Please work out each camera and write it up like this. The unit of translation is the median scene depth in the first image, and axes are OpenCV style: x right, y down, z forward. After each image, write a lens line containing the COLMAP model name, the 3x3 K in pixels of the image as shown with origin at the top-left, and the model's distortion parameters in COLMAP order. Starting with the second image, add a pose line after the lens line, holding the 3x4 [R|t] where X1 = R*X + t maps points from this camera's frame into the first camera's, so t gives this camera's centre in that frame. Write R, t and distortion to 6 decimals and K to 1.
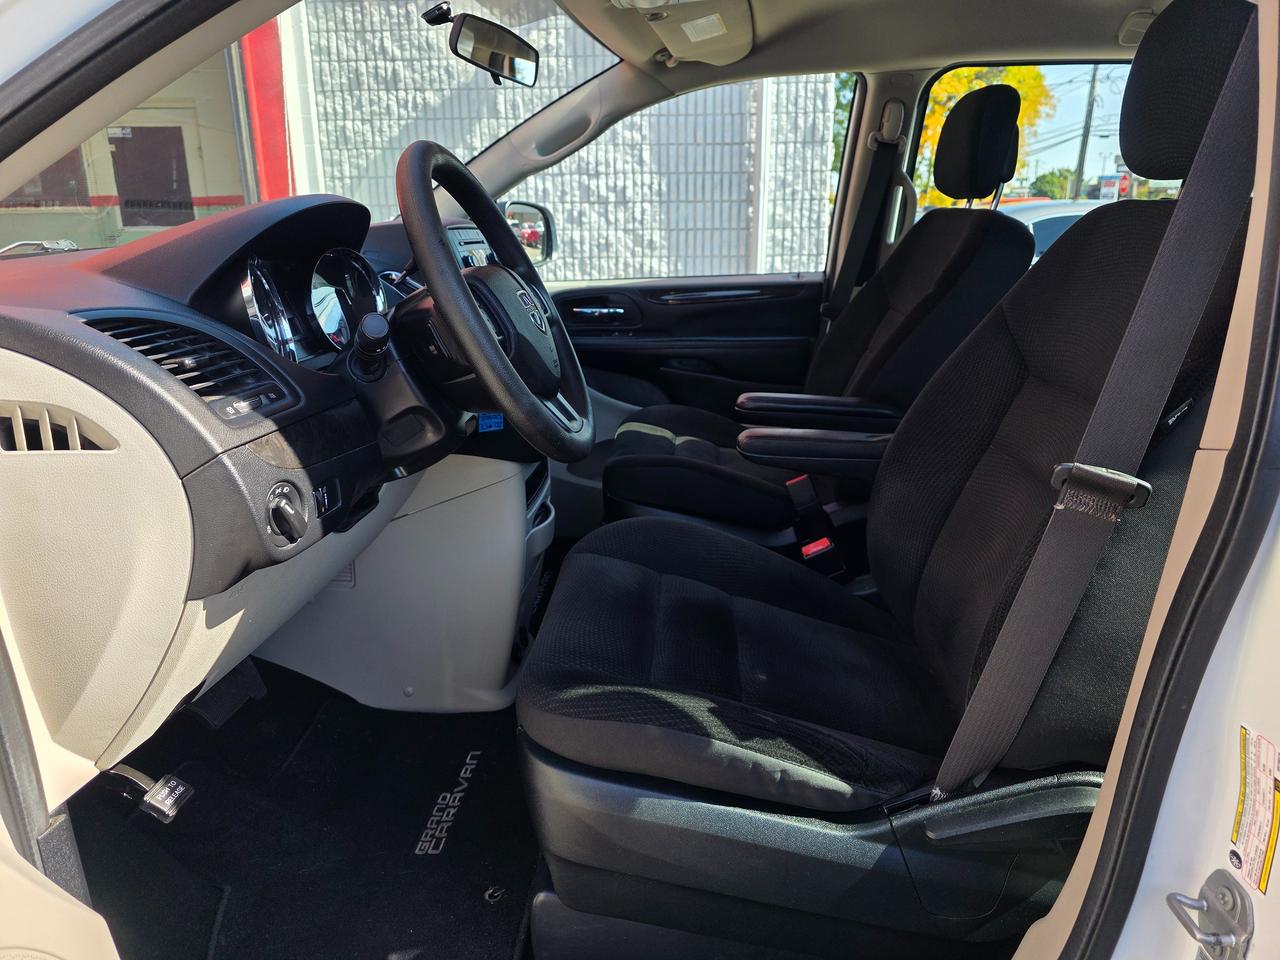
lens RADIAL K [[886.0, 0, 635.9], [0, 886.0, 467.4], [0, 0, 1]] dist [0.045150, -0.049290]
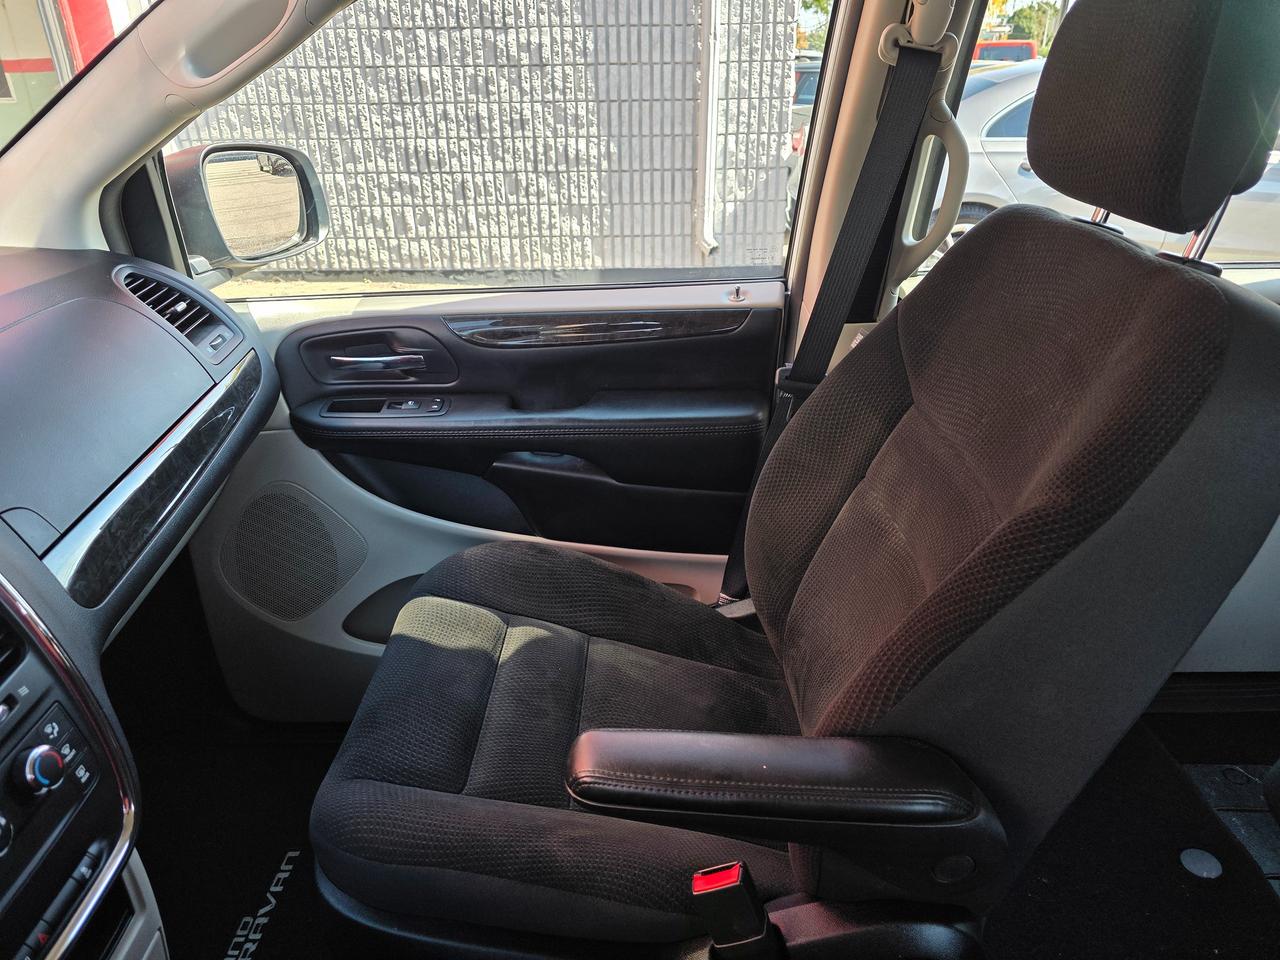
lens RADIAL K [[886.0, 0, 630.3], [0, 886.0, 480.0], [0, 0, 1]] dist [0.045150, -0.049290]
pose [[0.999140, -0.022399, 0.034883, 0.030871], [0.016256, 0.985764, 0.167346, -0.063673], [-0.038135, -0.166635, 0.985281, 0.144213]]
